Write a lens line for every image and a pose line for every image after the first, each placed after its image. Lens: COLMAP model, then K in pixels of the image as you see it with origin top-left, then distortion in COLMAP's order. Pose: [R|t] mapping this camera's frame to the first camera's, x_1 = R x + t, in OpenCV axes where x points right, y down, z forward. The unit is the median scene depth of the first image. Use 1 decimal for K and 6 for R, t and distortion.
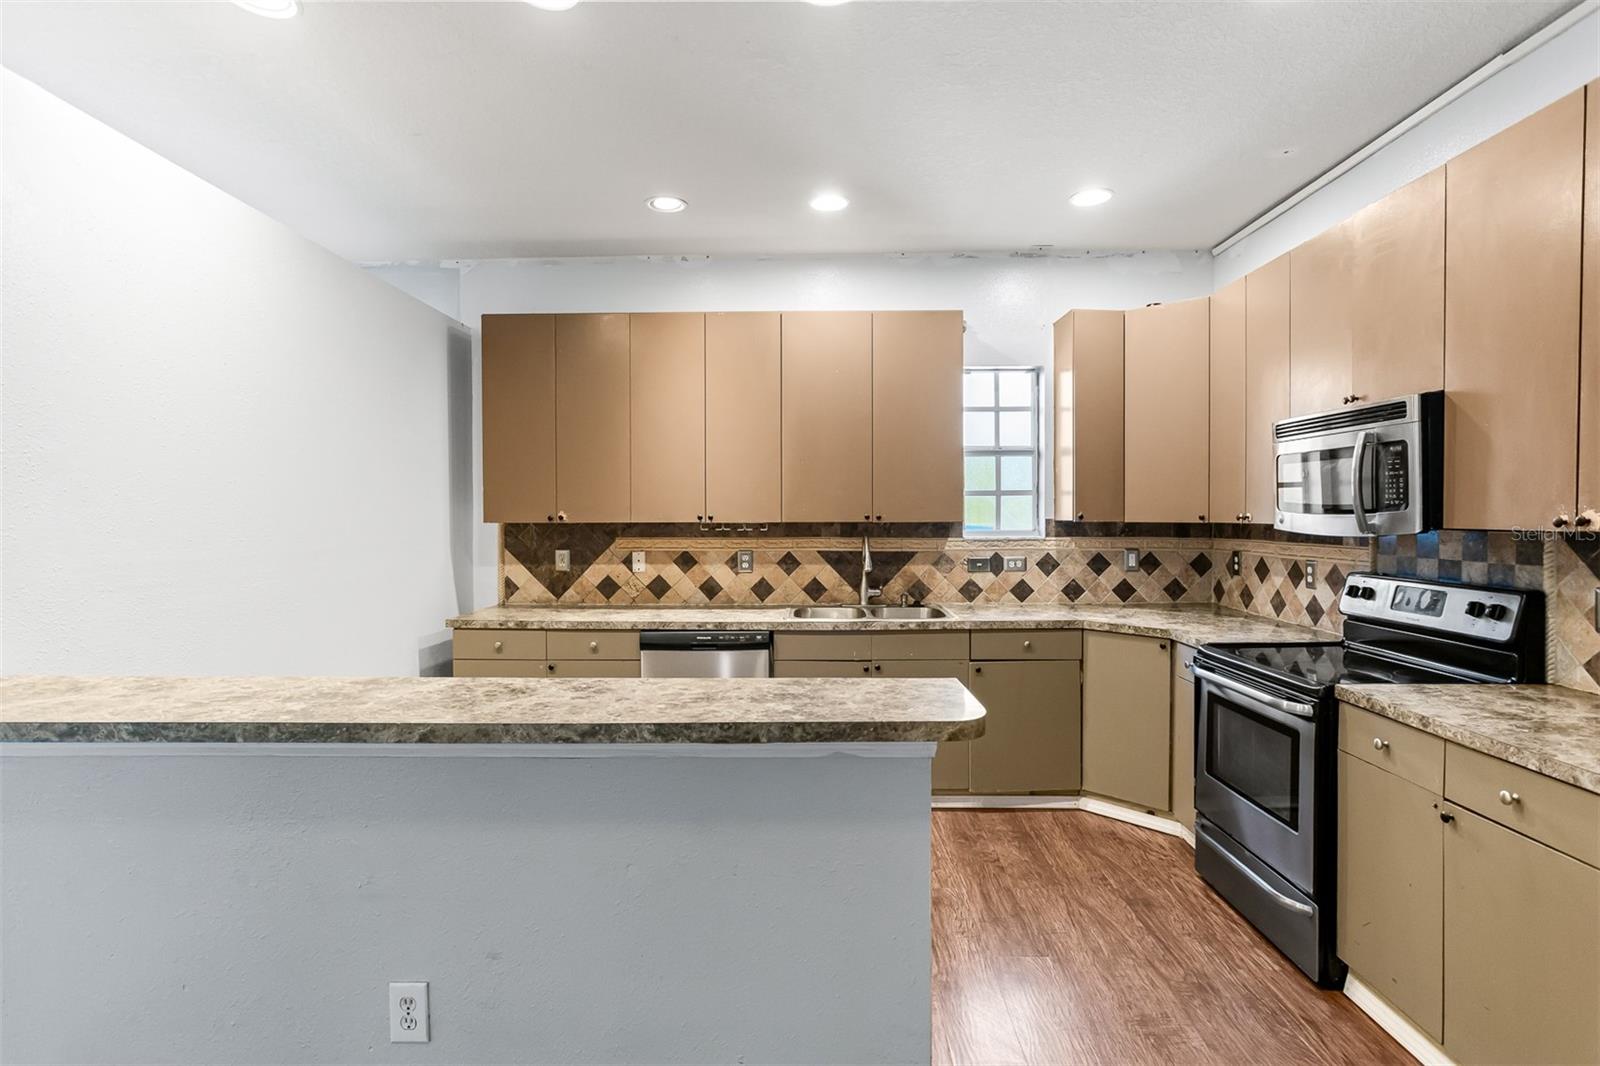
lens RADIAL K [[797.0, 0, 815.5], [0, 797.0, 535.8], [0, 0, 1]] dist [-0.039528, 0.027158]
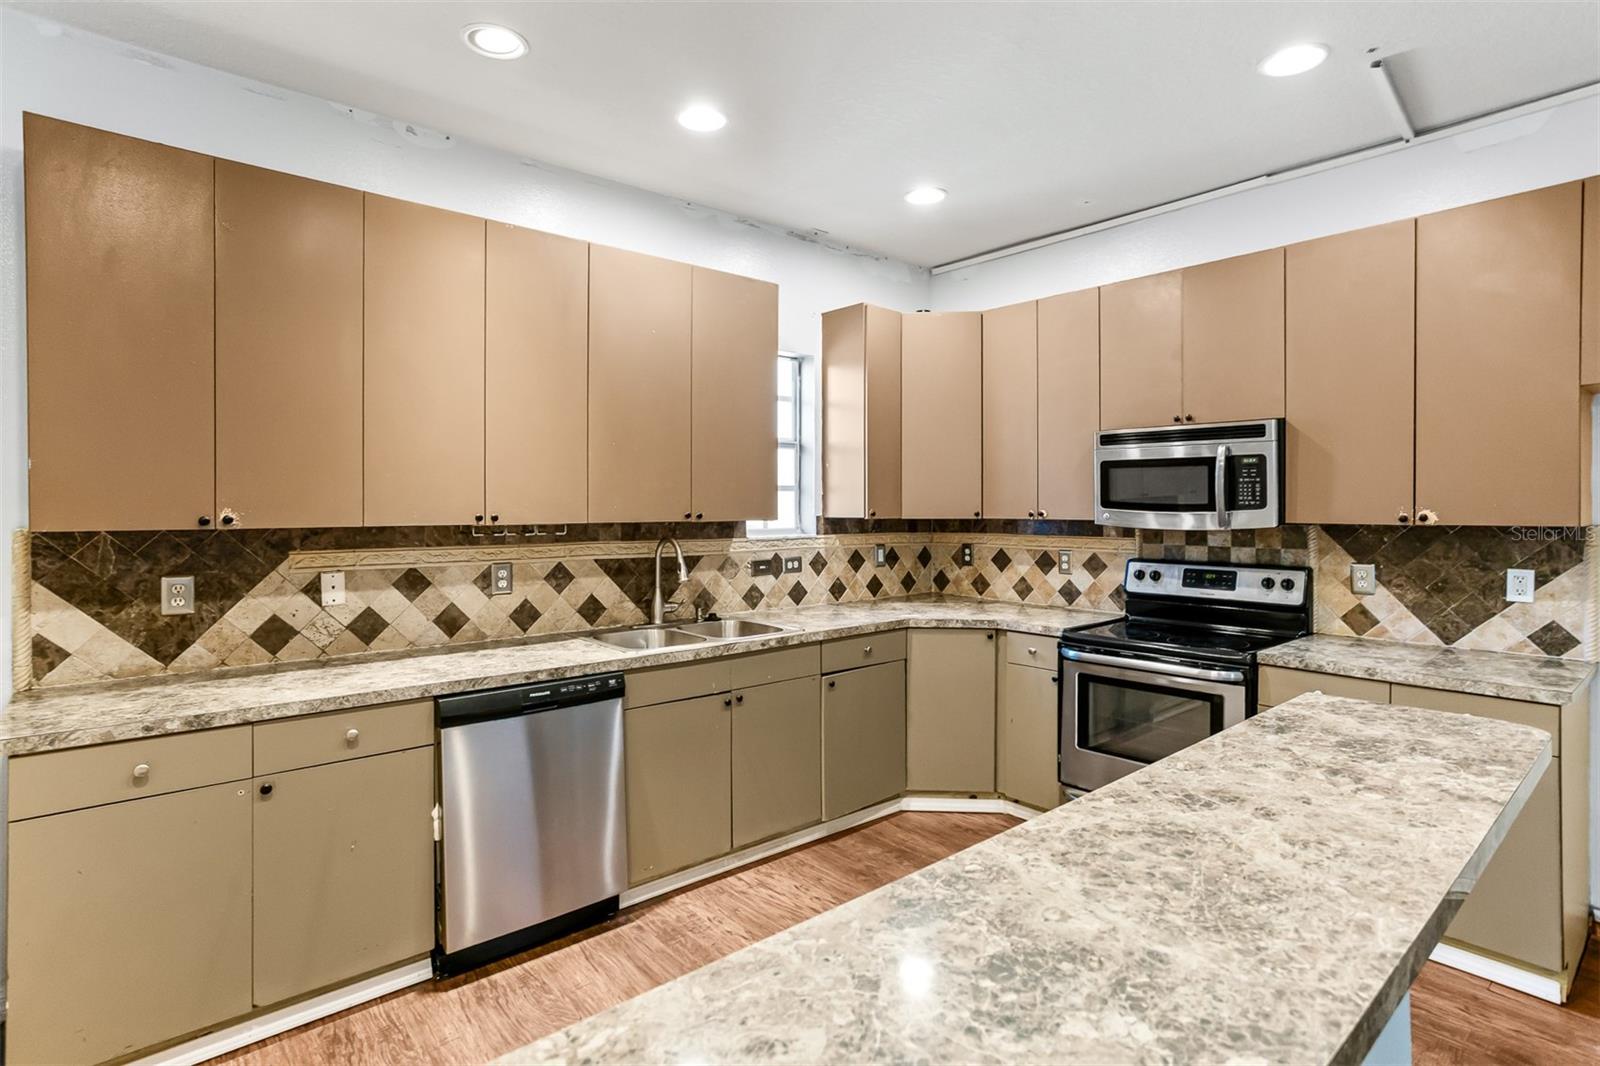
lens RADIAL K [[806.9, 0, 823.1], [0, 806.9, 515.5], [0, 0, 1]] dist [-0.029994, 0.019339]
pose [[0.748578, -0.006232, 0.663017, -0.371514], [0.018030, 0.999777, -0.010959, -0.011869], [-0.662801, 0.020158, 0.748524, 0.286374]]
